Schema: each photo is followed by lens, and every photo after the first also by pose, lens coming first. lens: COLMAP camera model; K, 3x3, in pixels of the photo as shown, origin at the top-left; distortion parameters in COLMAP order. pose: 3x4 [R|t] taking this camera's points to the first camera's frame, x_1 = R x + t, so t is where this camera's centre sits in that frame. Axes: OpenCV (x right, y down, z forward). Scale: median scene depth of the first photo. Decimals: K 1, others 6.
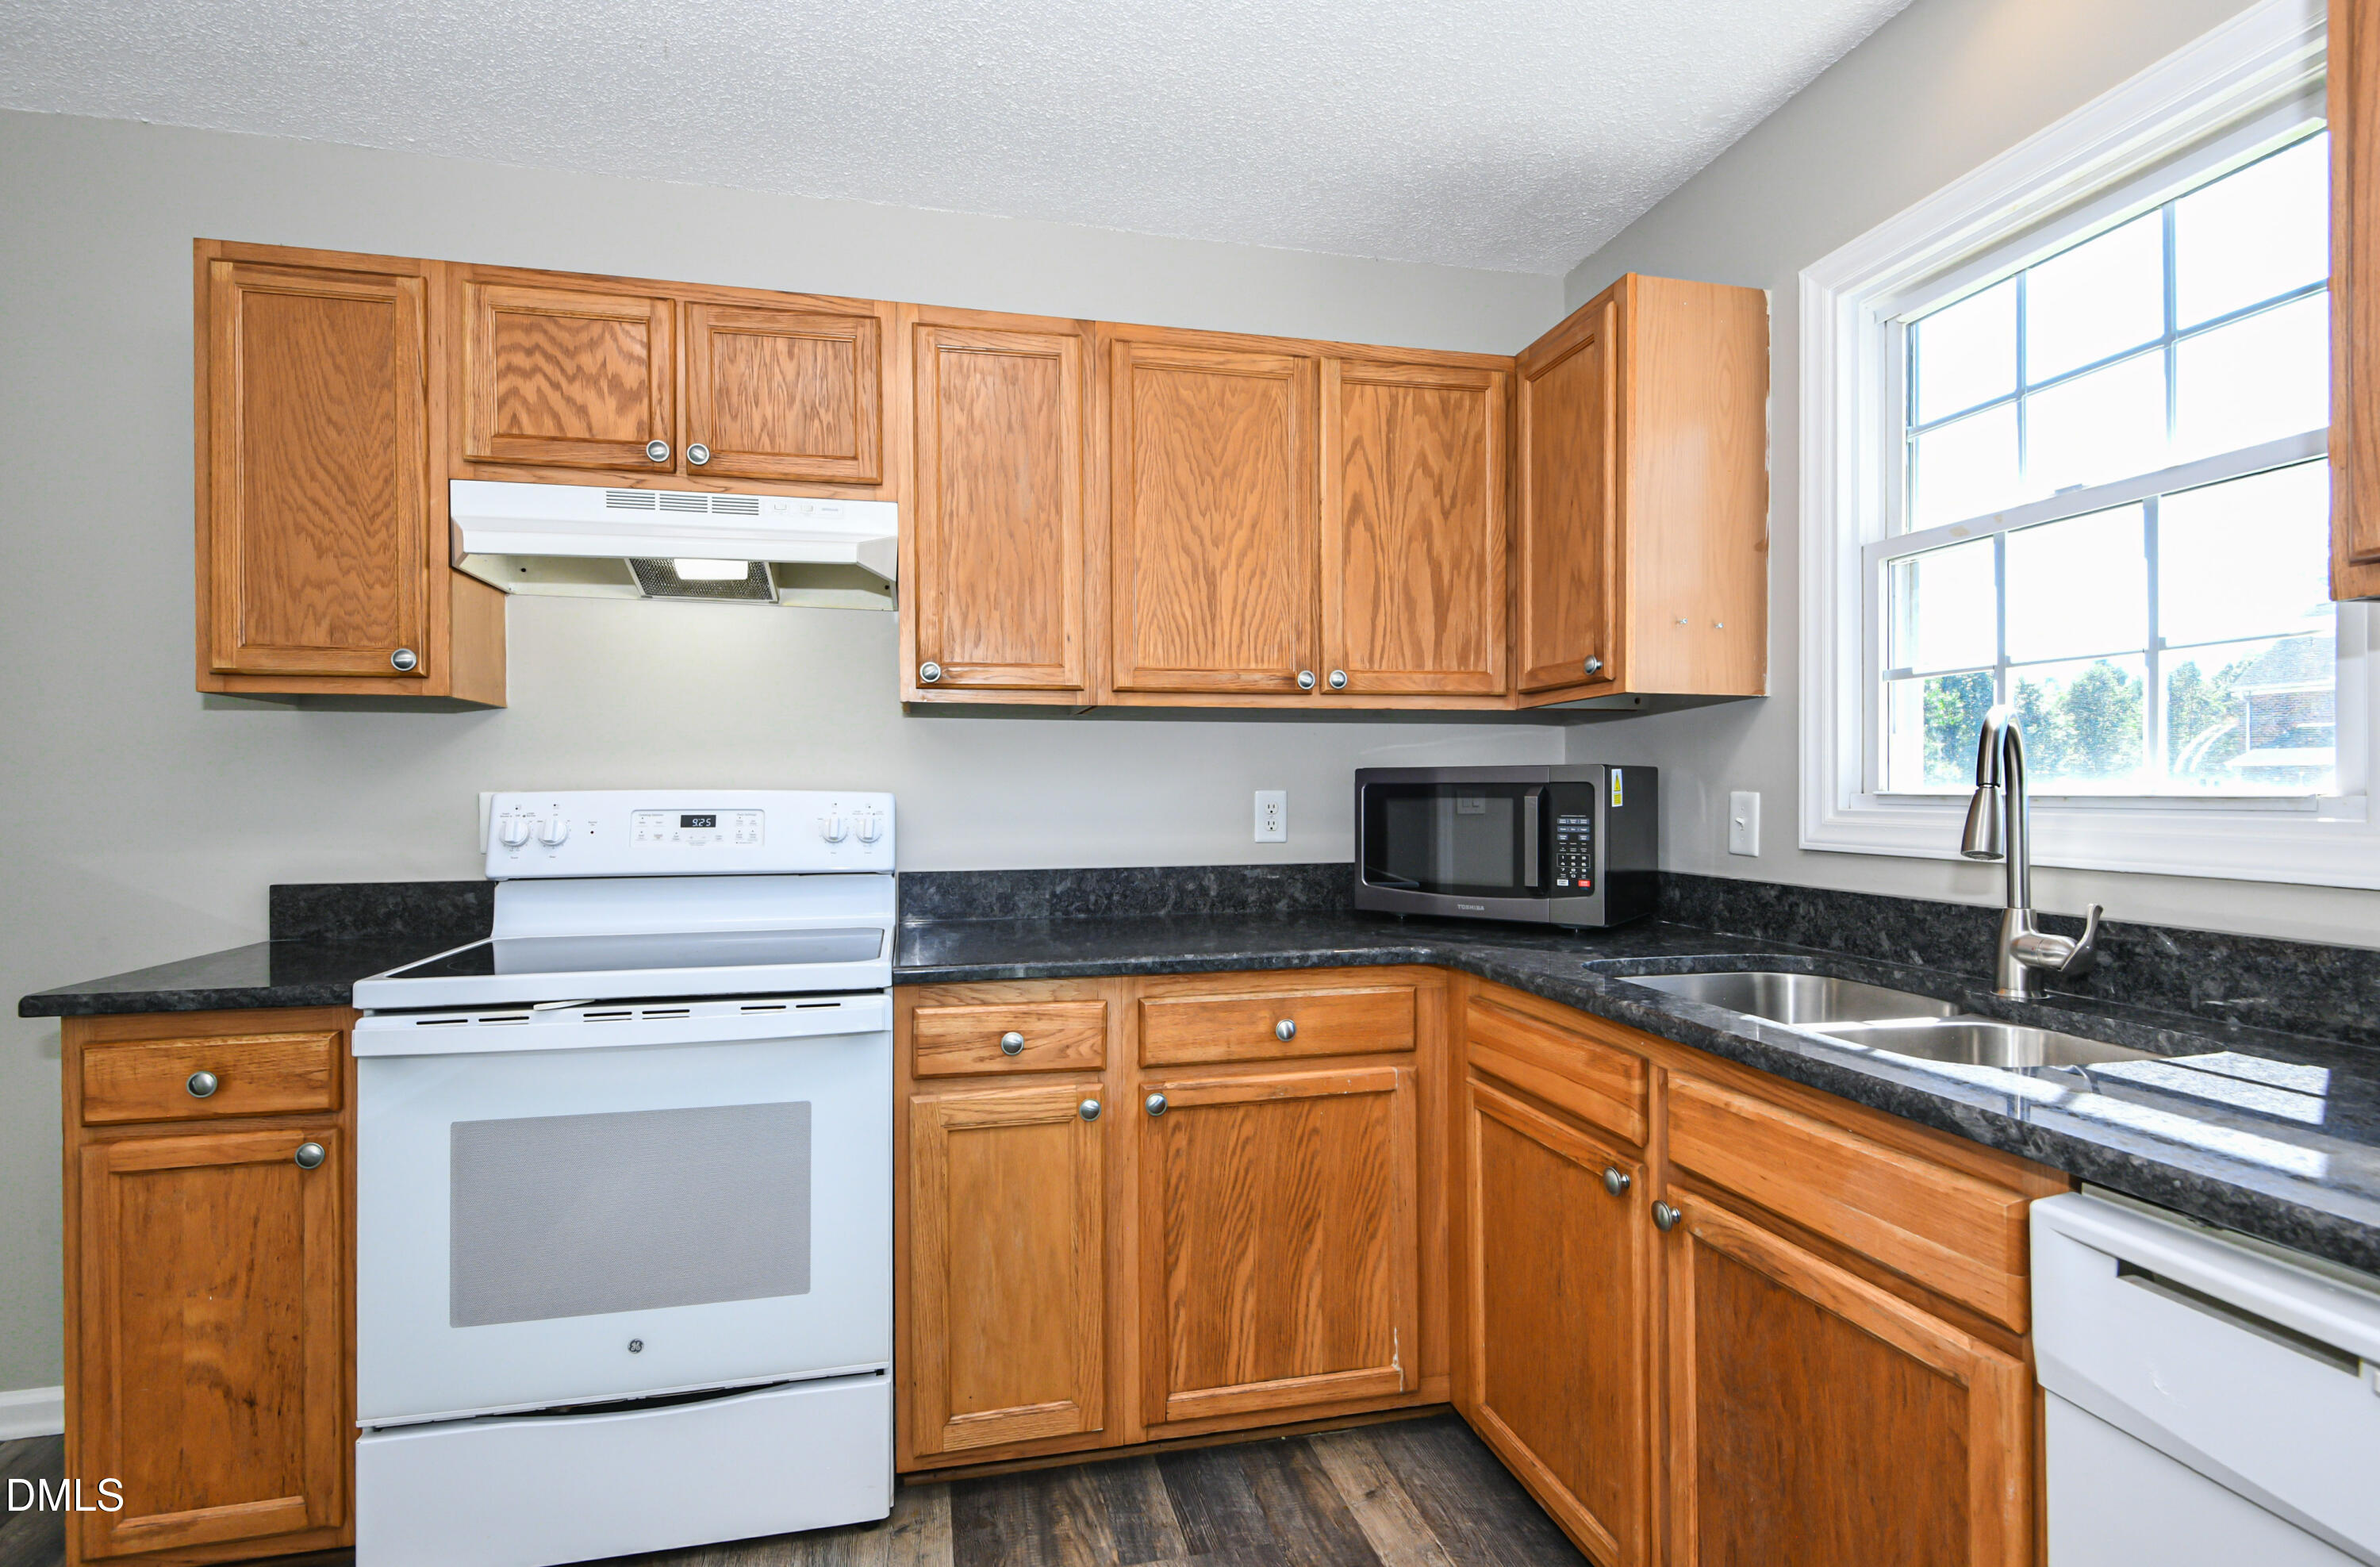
lens RADIAL K [[1140.2, 0, 1166.9], [0, 1140.2, 794.0], [0, 0, 1]] dist [0.012411, -0.004878]
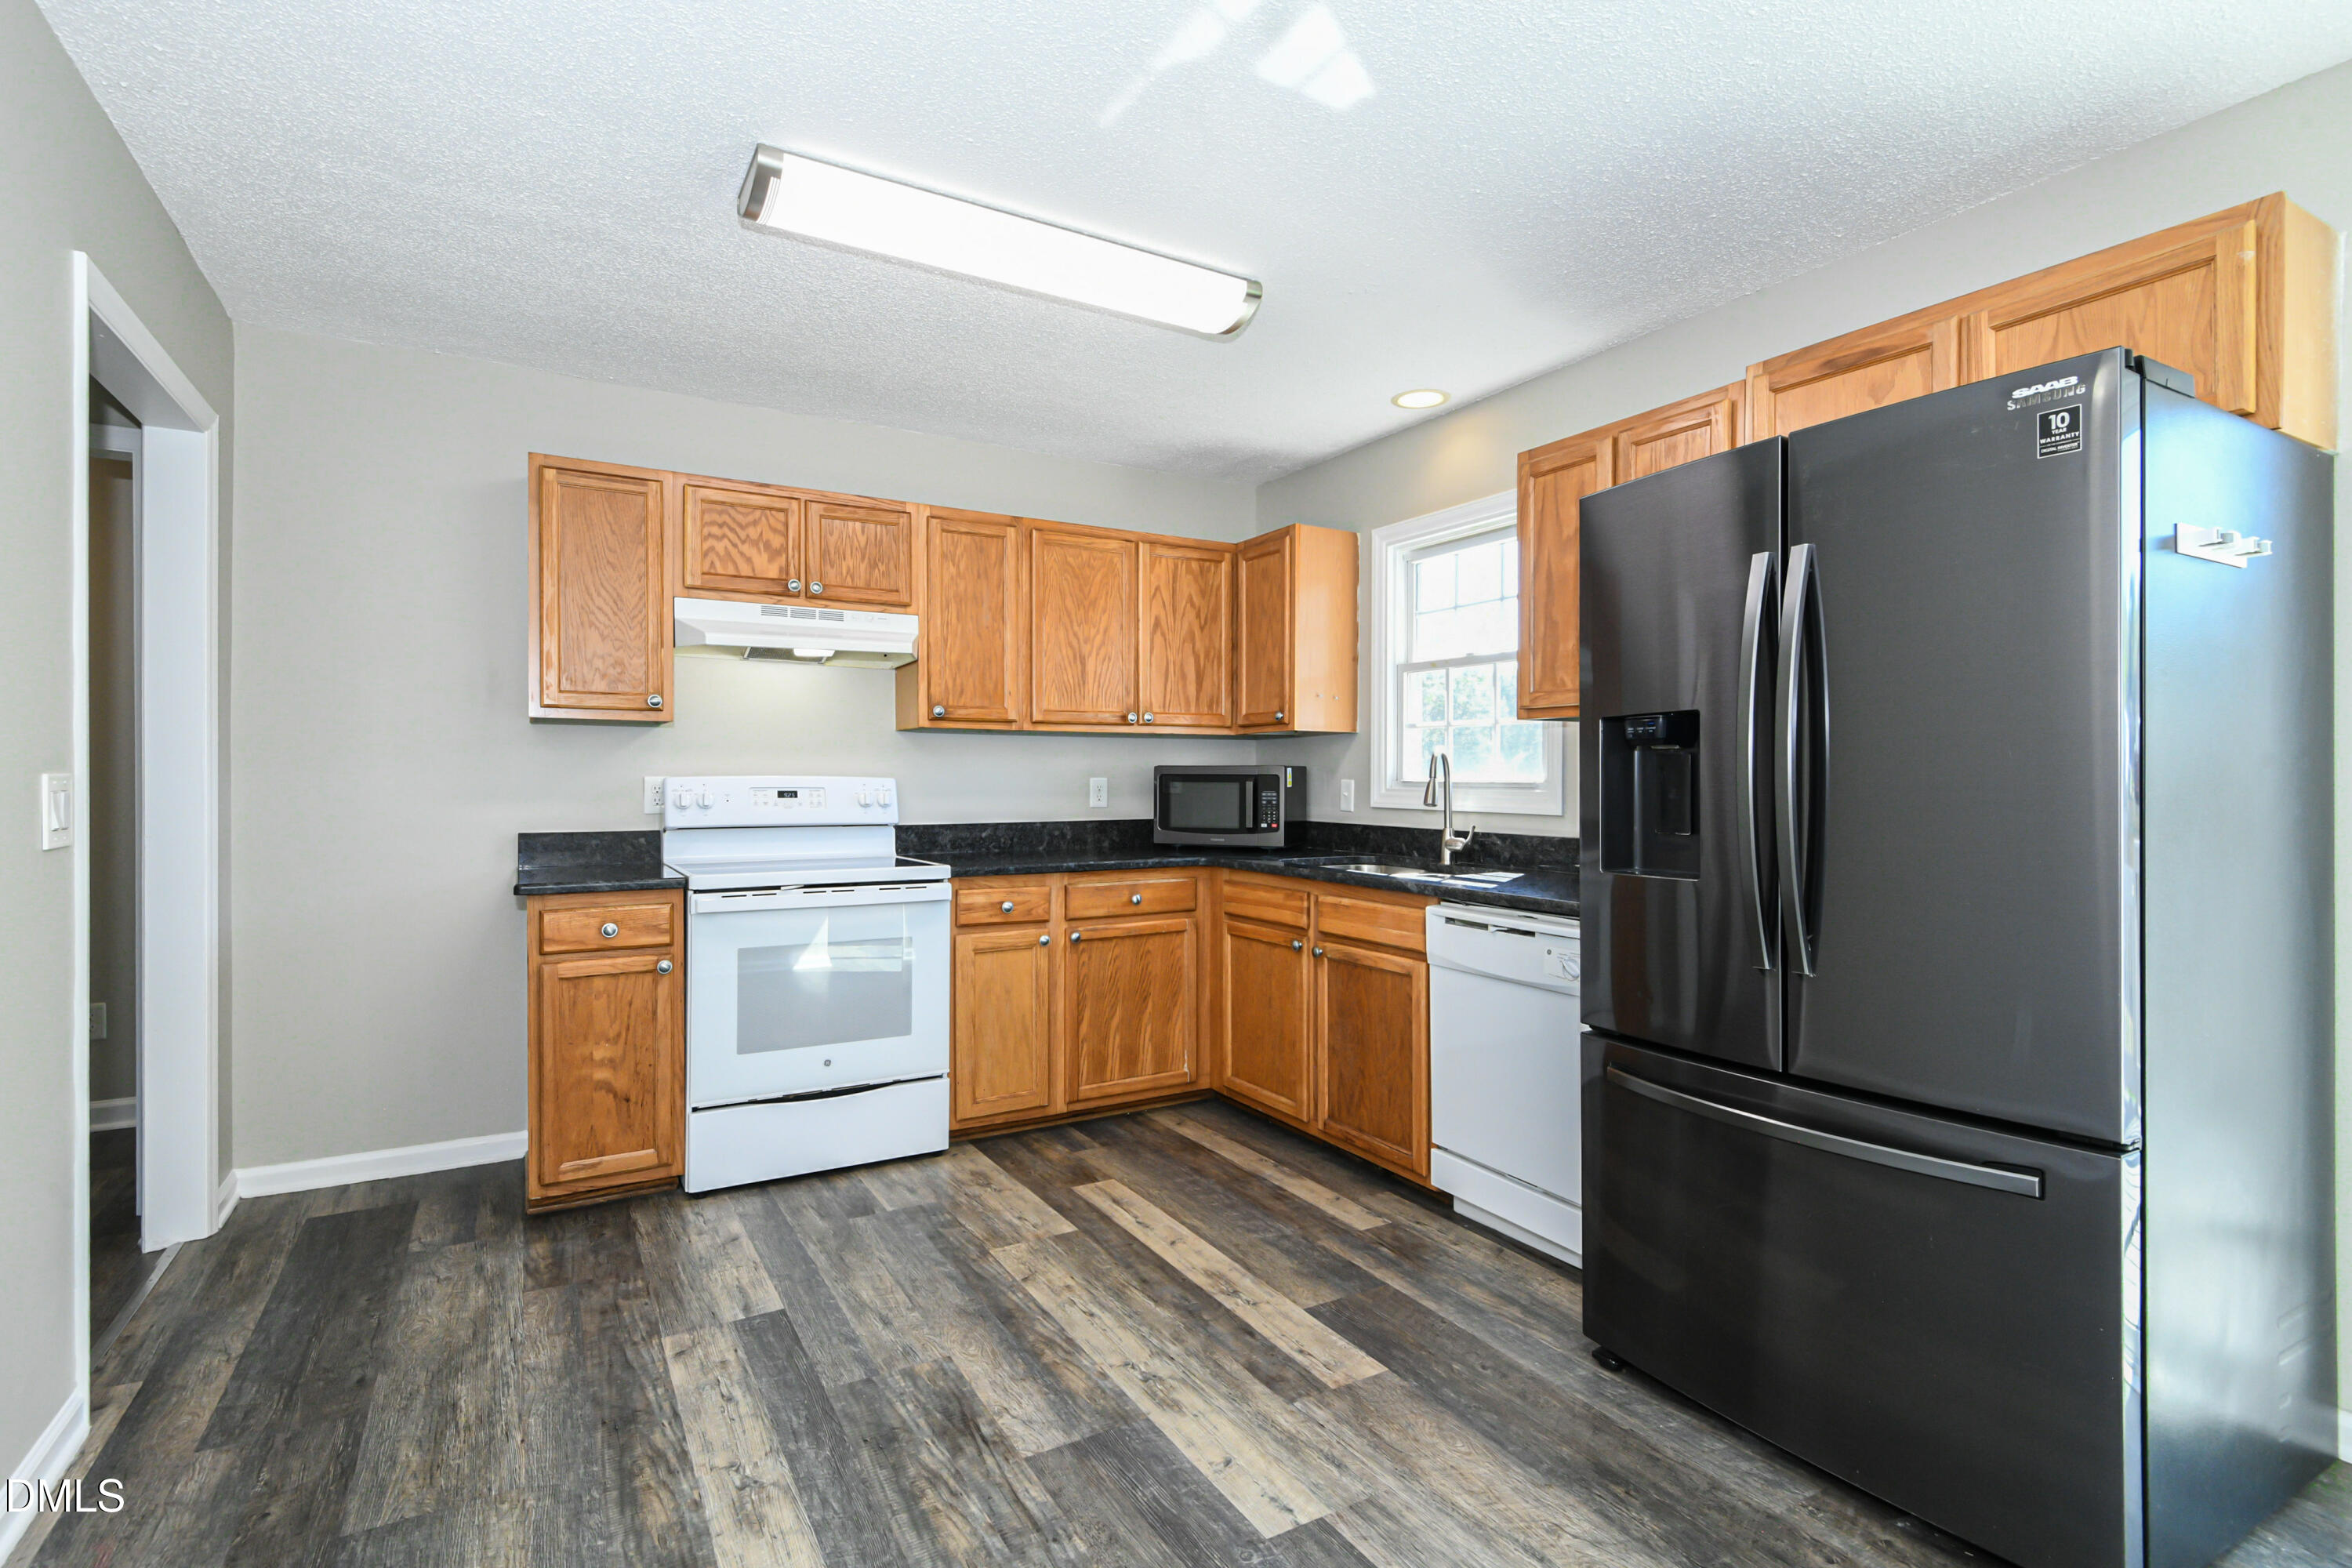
lens RADIAL K [[1126.7, 0, 1152.4], [0, 1126.7, 781.1], [0, 0, 1]] dist [0.012411, -0.004878]
pose [[0.956585, 0.004208, 0.291423, -0.431990], [-0.004778, 0.999988, 0.001246, -0.000433], [-0.291414, -0.002584, 0.956594, -0.859476]]
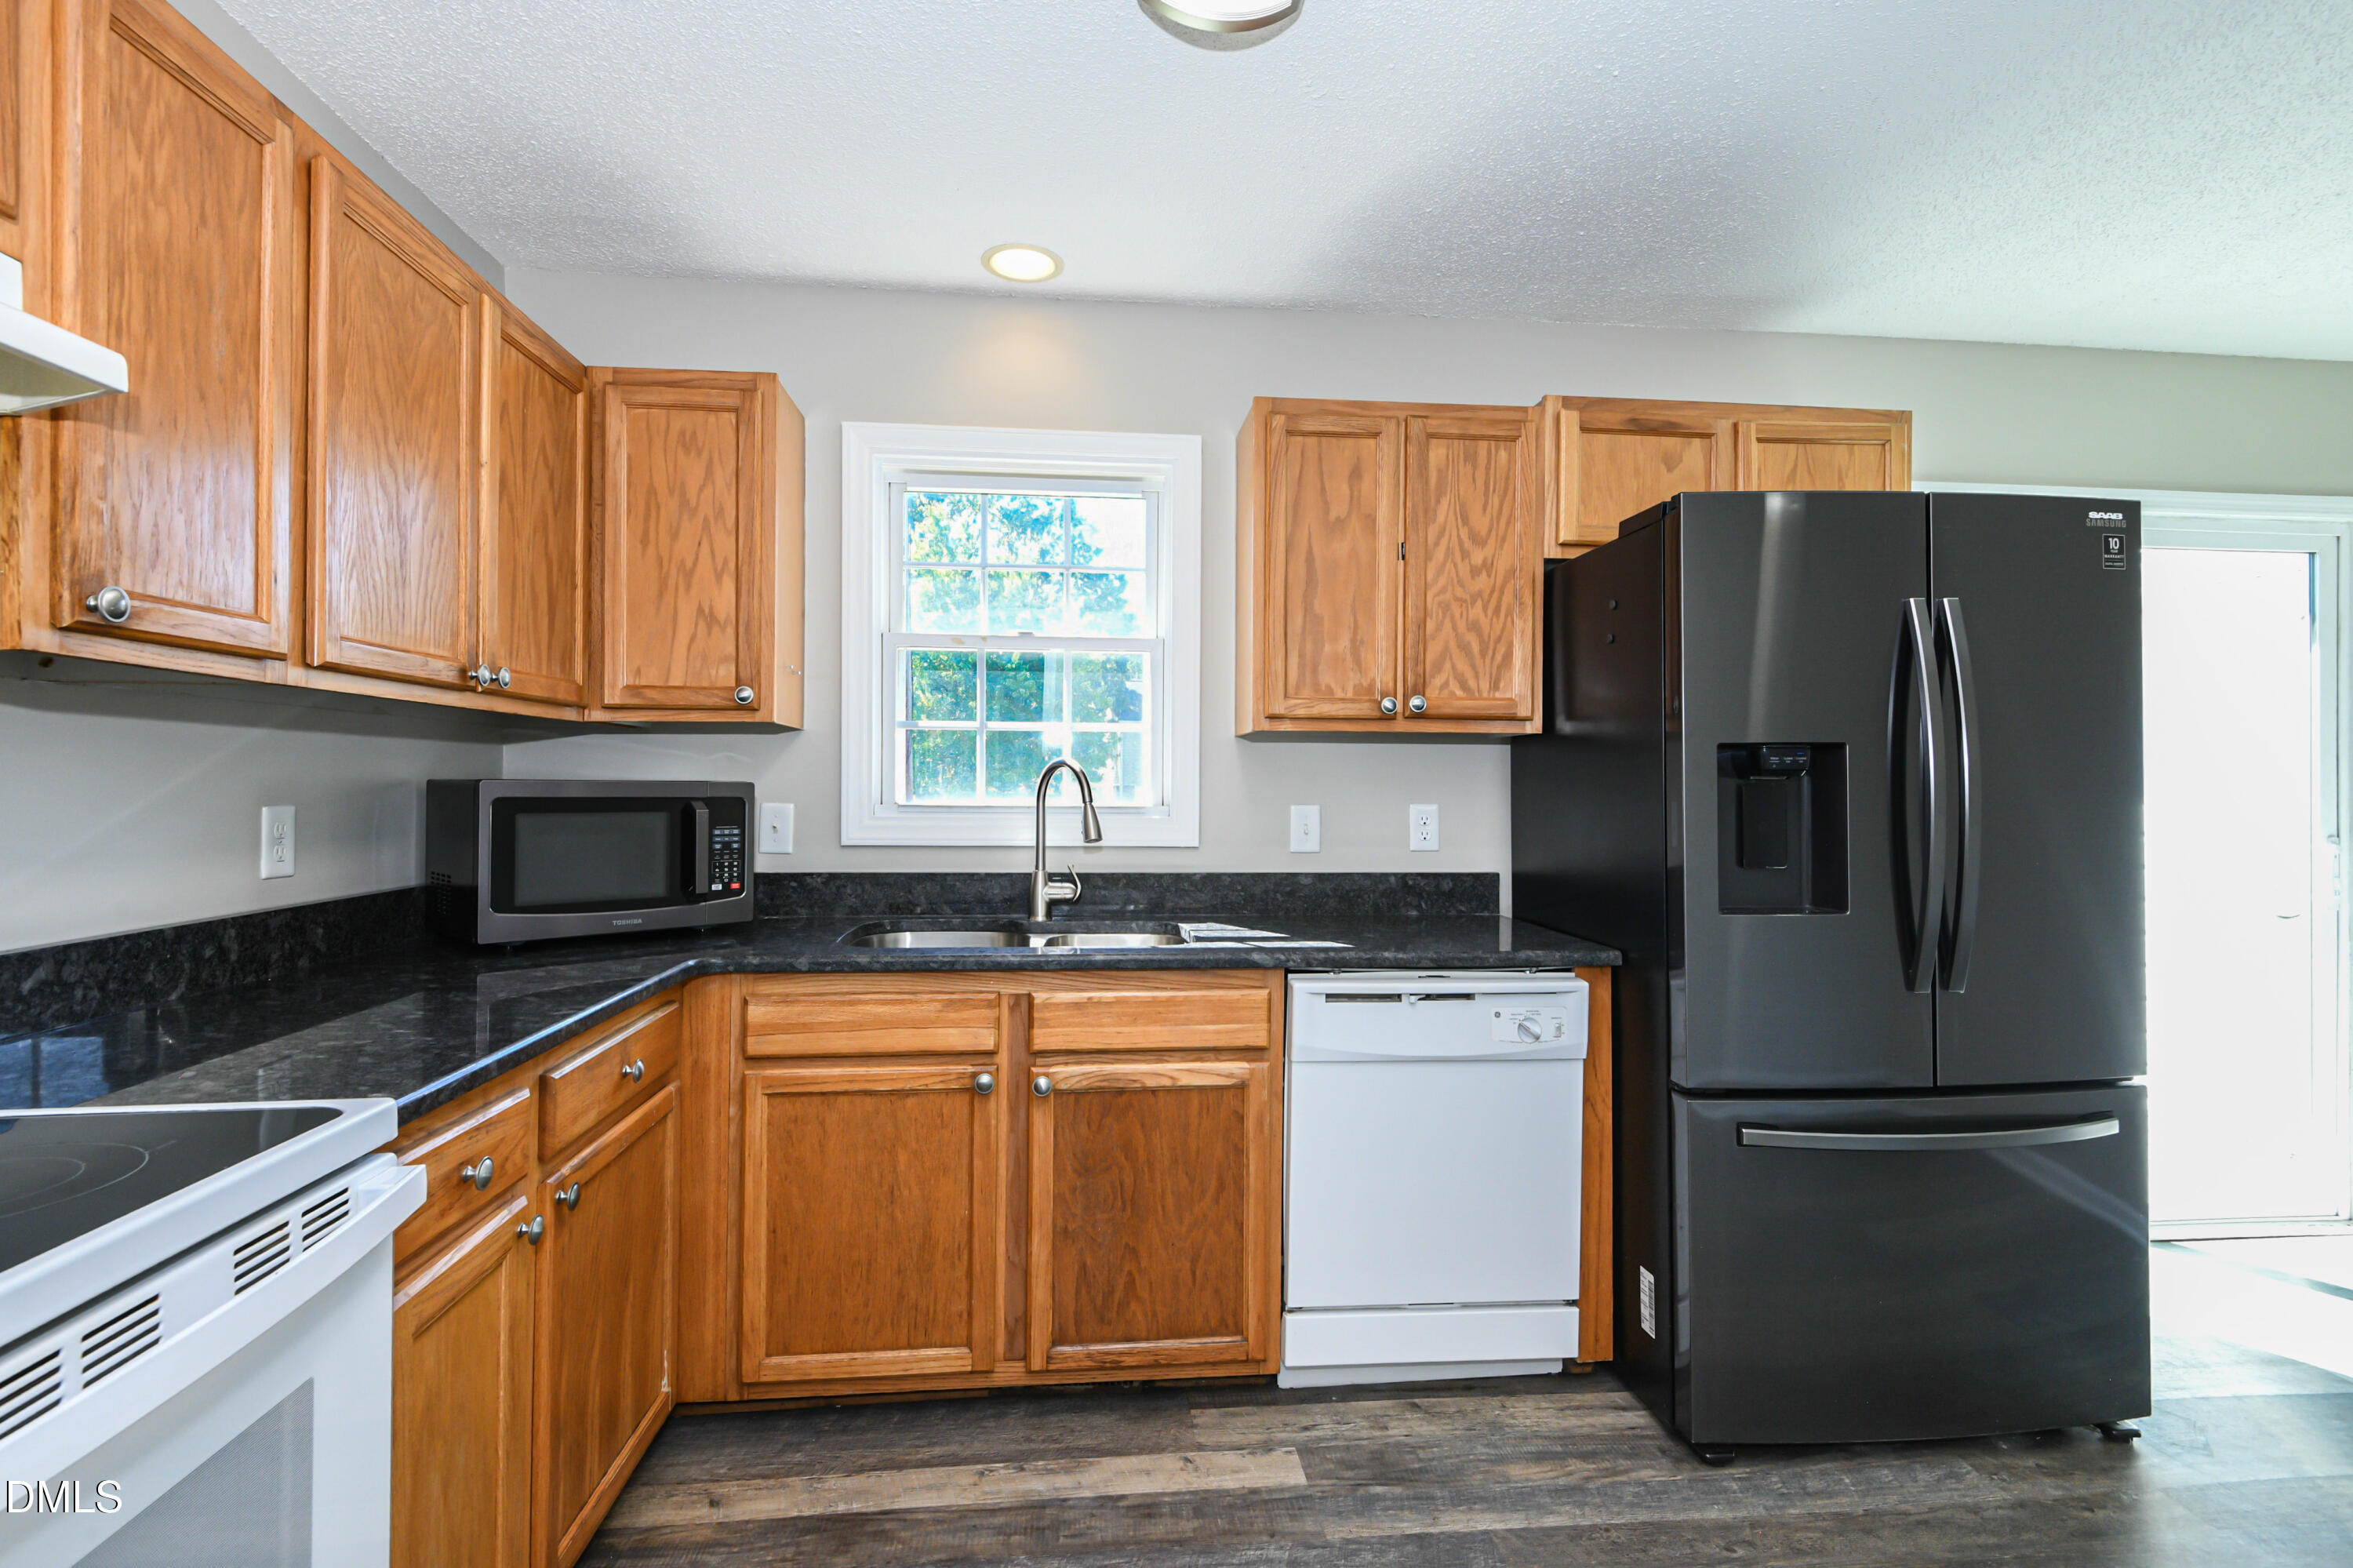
lens RADIAL K [[1127.2, 0, 1175.4], [0, 1127.2, 774.6], [0, 0, 1]] dist [0.012411, -0.004878]
pose [[0.113956, 0.011907, 0.993414, -0.742395], [-0.004562, 0.999924, -0.011462, -0.022649], [-0.993475, -0.003226, 0.114002, 0.459049]]
